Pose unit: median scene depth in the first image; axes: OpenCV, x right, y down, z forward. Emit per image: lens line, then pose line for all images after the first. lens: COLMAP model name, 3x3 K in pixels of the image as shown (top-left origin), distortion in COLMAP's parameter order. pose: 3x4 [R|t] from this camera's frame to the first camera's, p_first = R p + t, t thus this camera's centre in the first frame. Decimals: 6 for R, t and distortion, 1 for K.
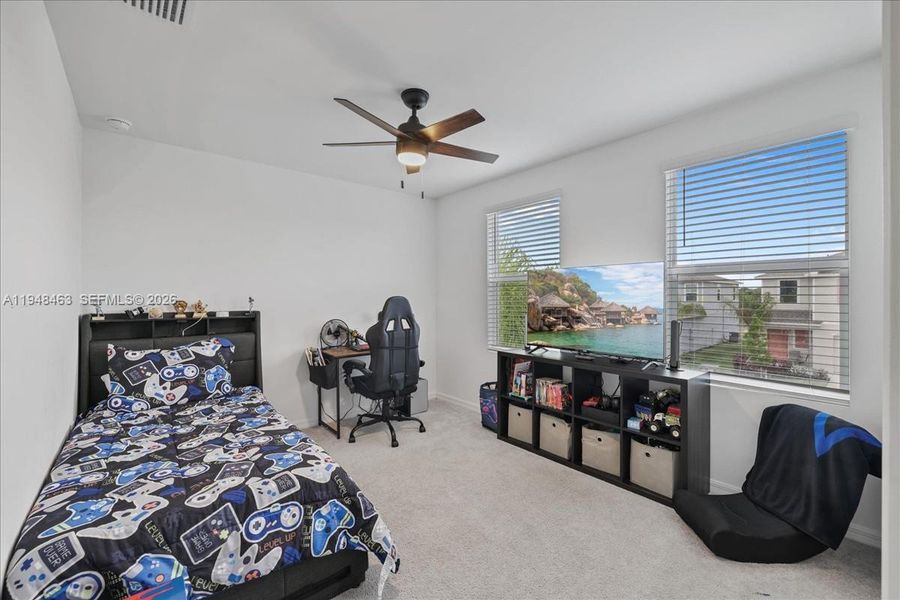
lens RADIAL K [[374.7, 0, 451.6], [0, 374.7, 298.0], [0, 0, 1]] dist [0.004226, 0.000073]
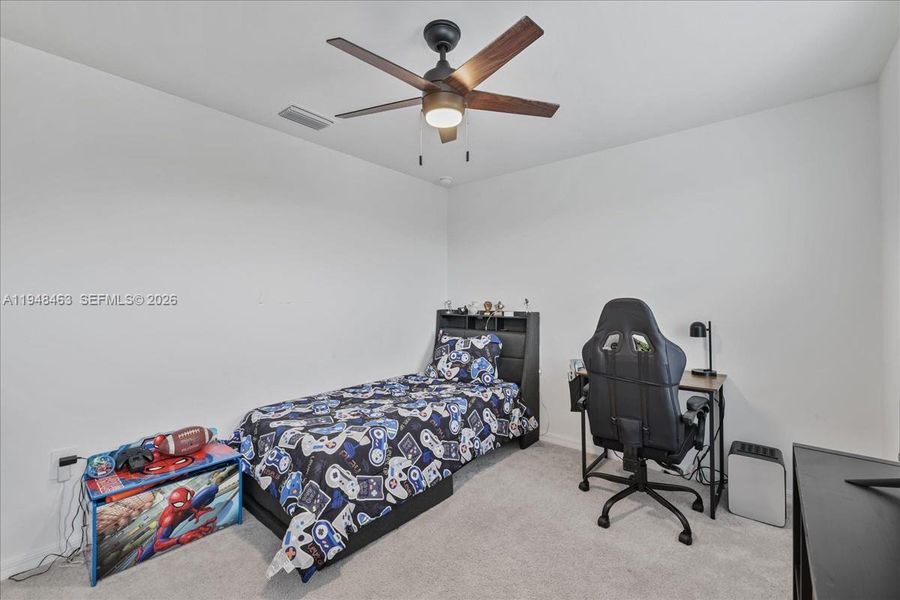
lens RADIAL K [[374.7, 0, 451.9], [0, 374.7, 298.5], [0, 0, 1]] dist [0.004226, 0.000073]
pose [[0.162939, -0.001369, -0.986635, 0.526358], [0.000848, 0.999999, -0.001248, -0.001873], [0.986636, -0.000633, 0.162940, 0.732152]]
